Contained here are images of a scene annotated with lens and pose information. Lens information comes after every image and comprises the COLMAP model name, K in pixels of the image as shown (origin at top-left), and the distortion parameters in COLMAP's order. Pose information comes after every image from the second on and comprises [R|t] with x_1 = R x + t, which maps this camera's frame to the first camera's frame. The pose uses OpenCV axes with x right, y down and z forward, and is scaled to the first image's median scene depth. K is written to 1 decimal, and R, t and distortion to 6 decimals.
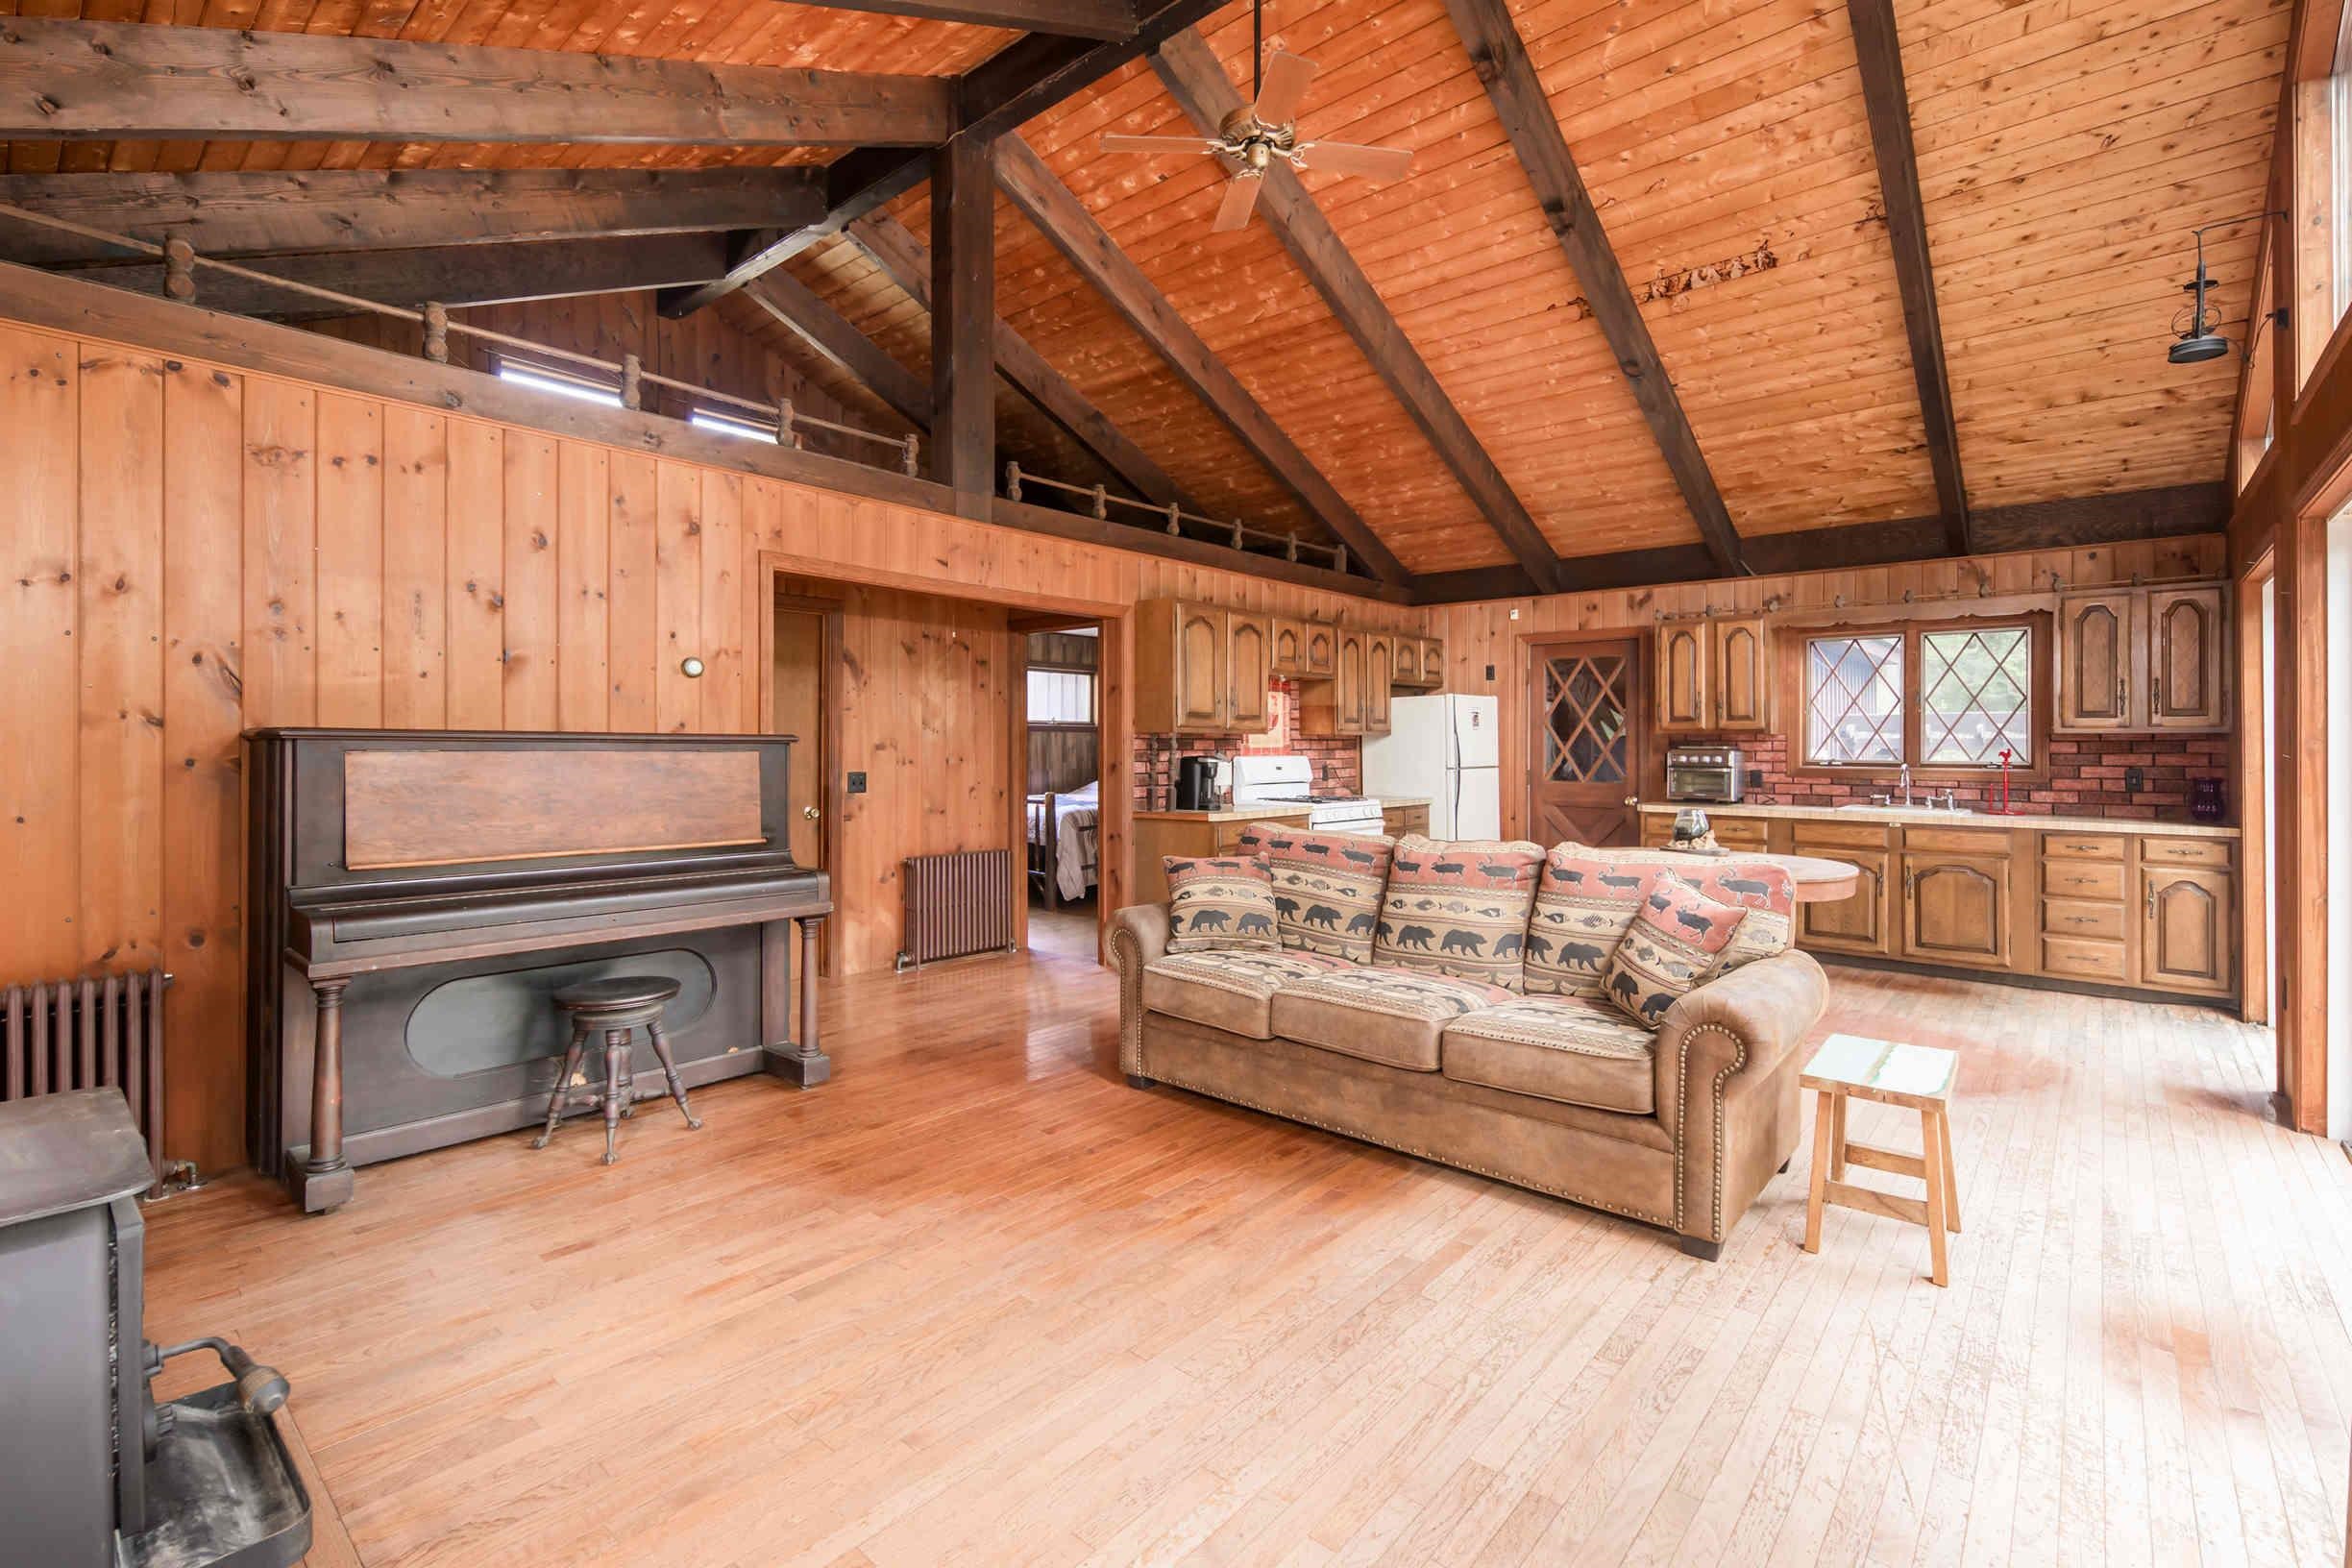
lens RADIAL K [[1037.8, 0, 1168.3], [0, 1037.8, 744.4], [0, 0, 1]] dist [0.001476, -0.001538]
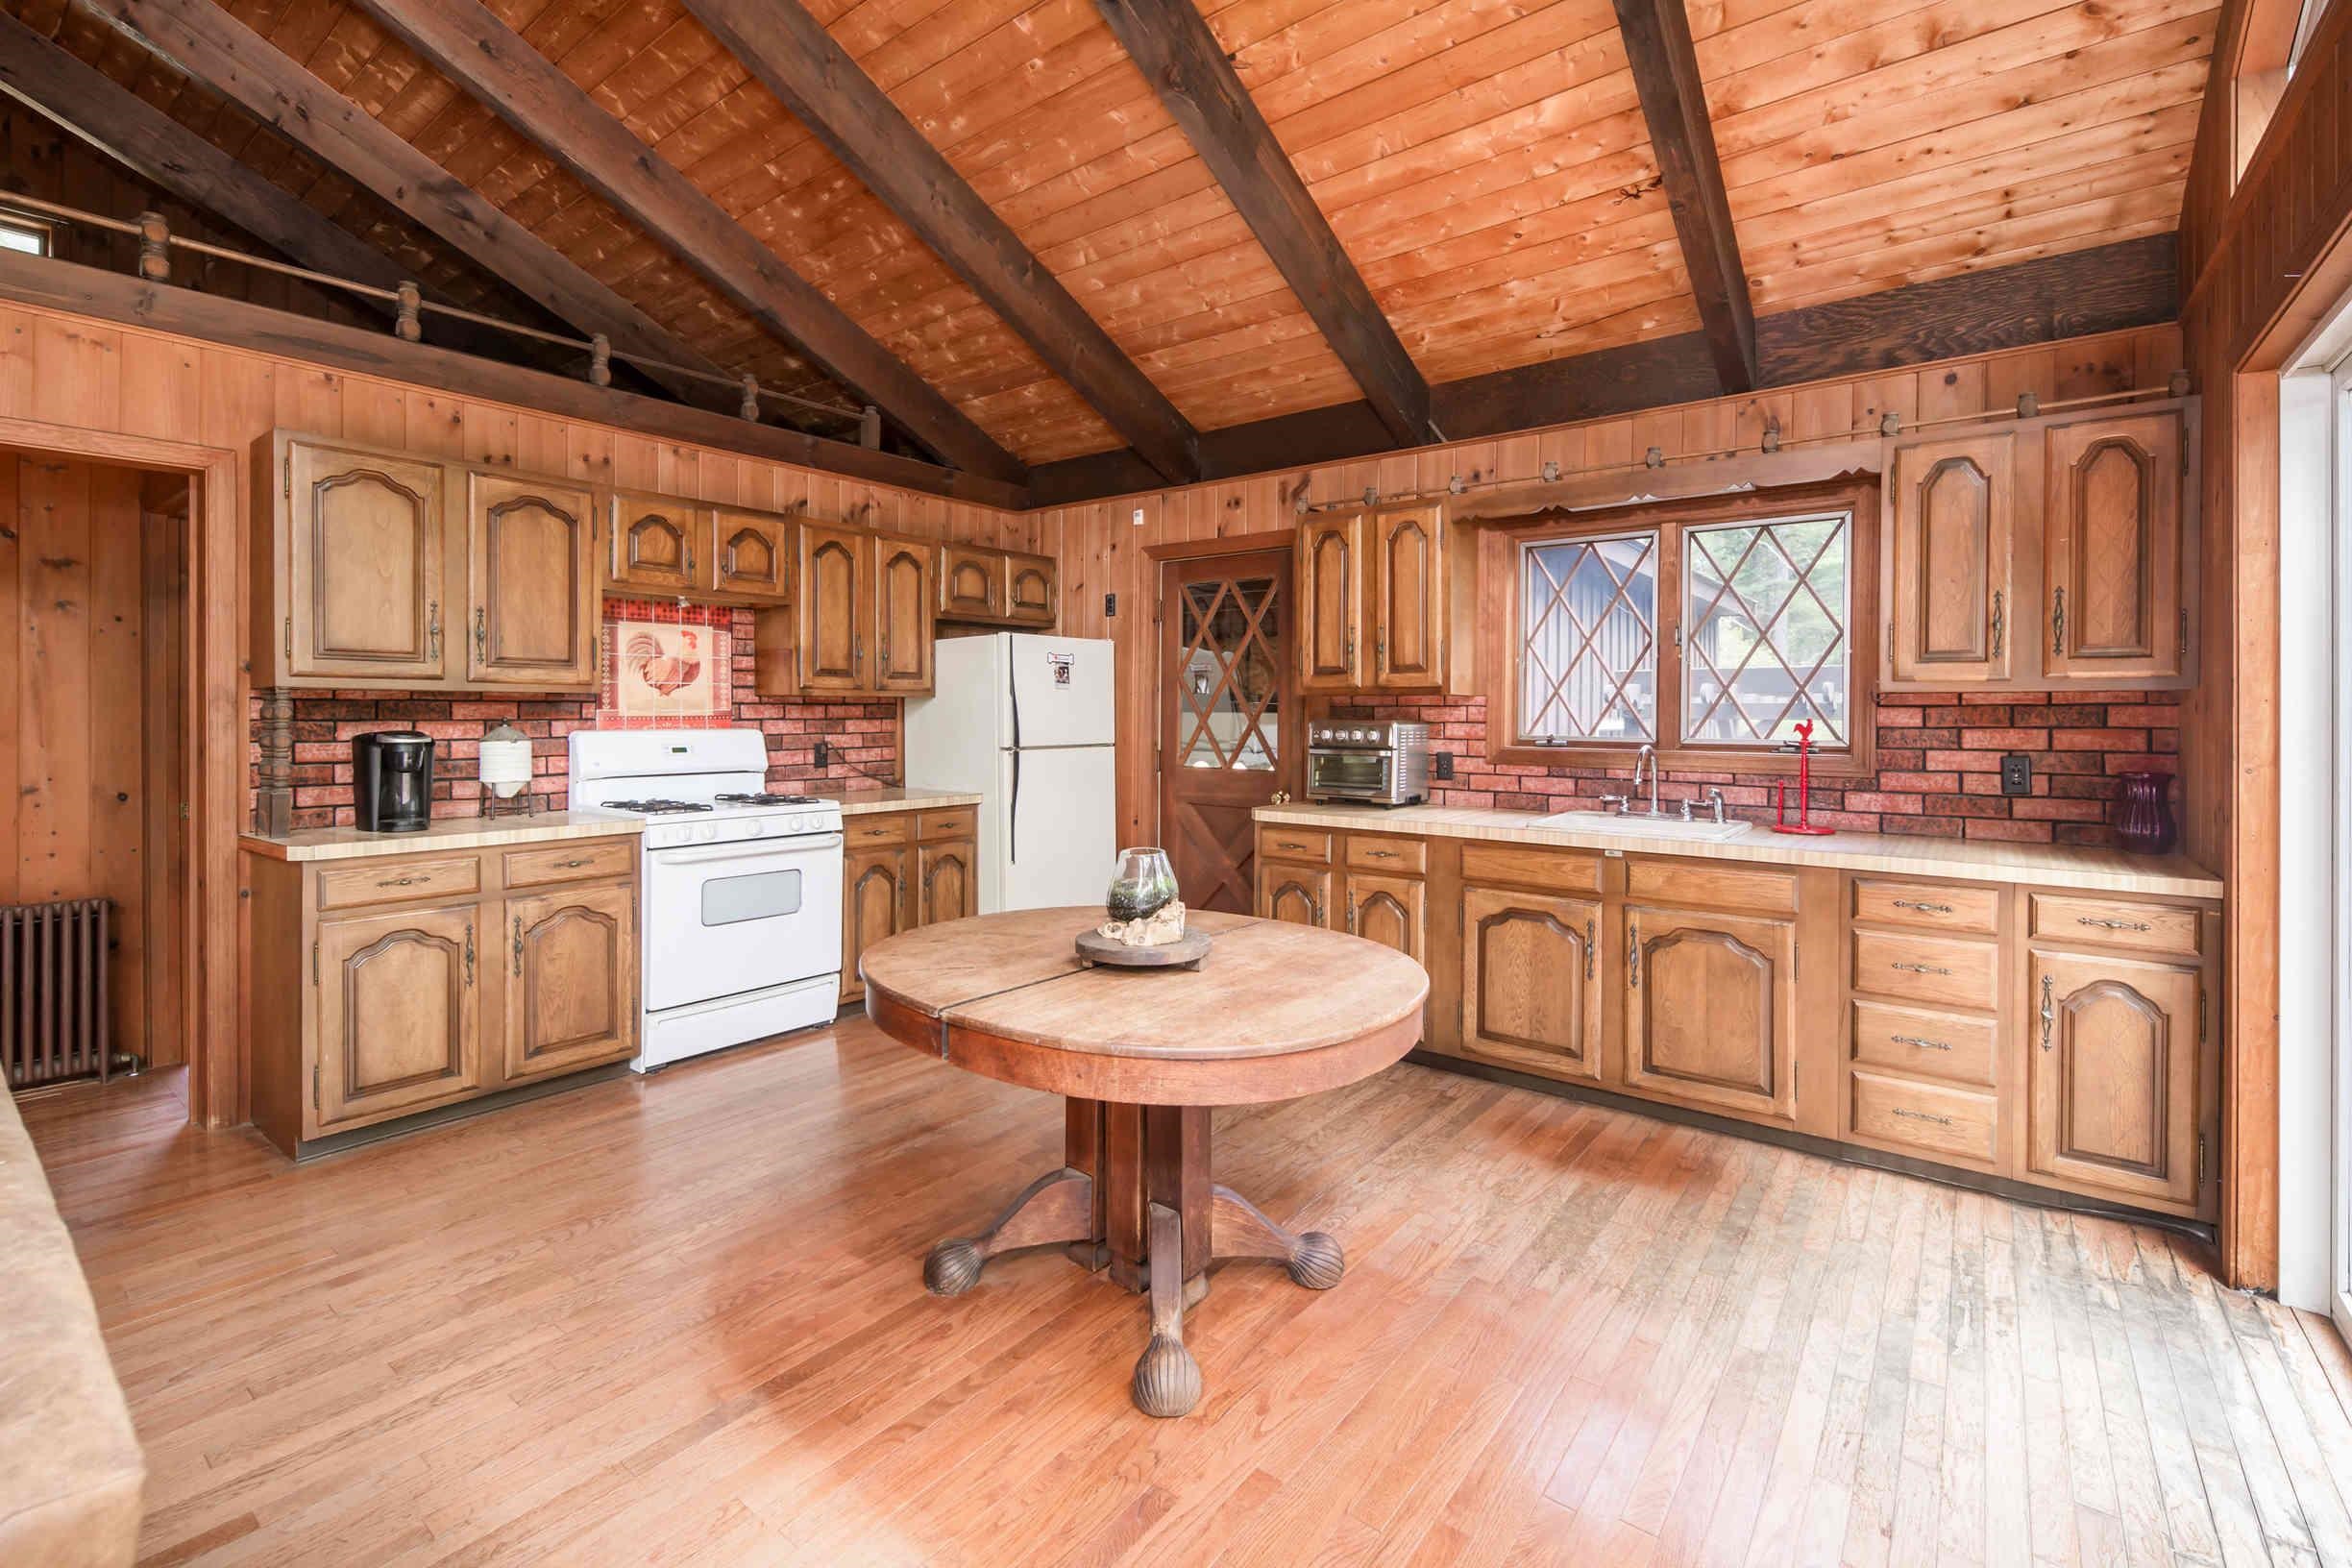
lens RADIAL K [[1037.8, 0, 1154.7], [0, 1037.8, 725.5], [0, 0, 1]] dist [0.001476, -0.001538]
pose [[0.998135, 0.000365, 0.061040, 0.423075], [-0.001136, 0.999920, 0.012590, 0.000948], [-0.061031, -0.012636, 0.998056, 0.459566]]
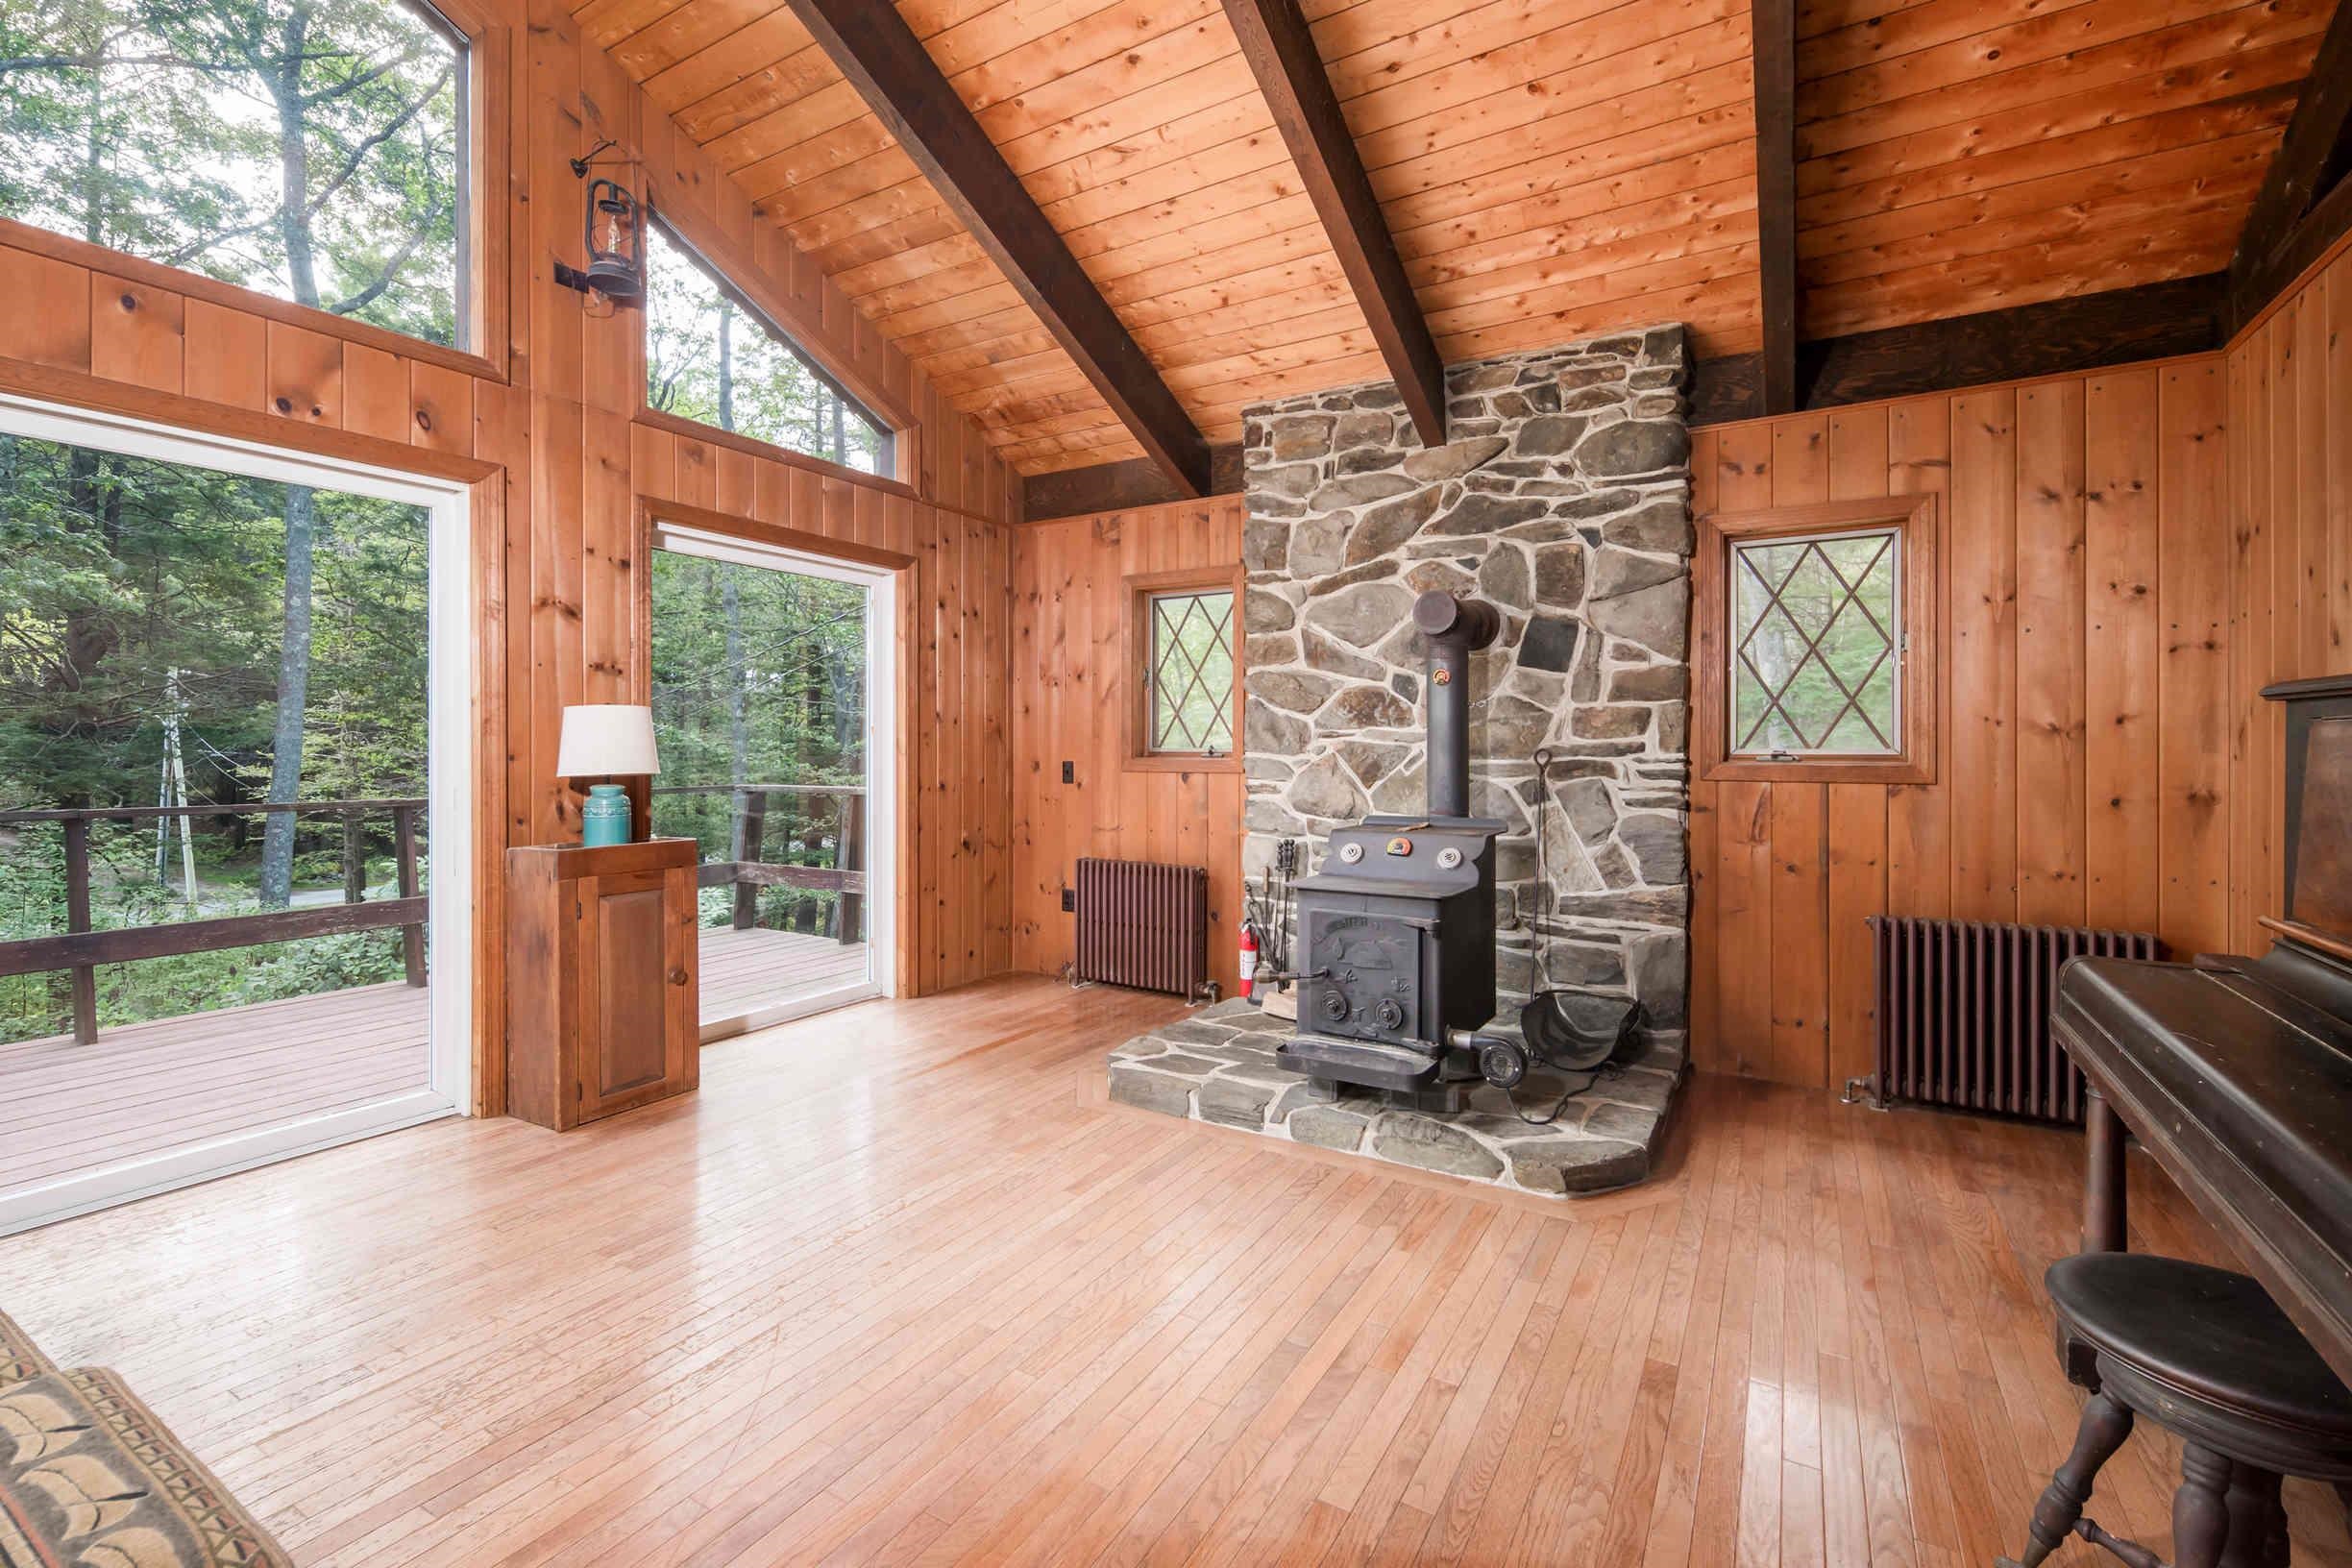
lens RADIAL K [[1037.8, 0, 1180.9], [0, 1037.8, 750.6], [0, 0, 1]] dist [0.001476, -0.001538]
pose [[-0.982646, -0.004664, -0.185431, -0.041454], [-0.004655, 0.999989, -0.000482, 0.014335], [0.185431, 0.000390, -0.982657, 0.752350]]
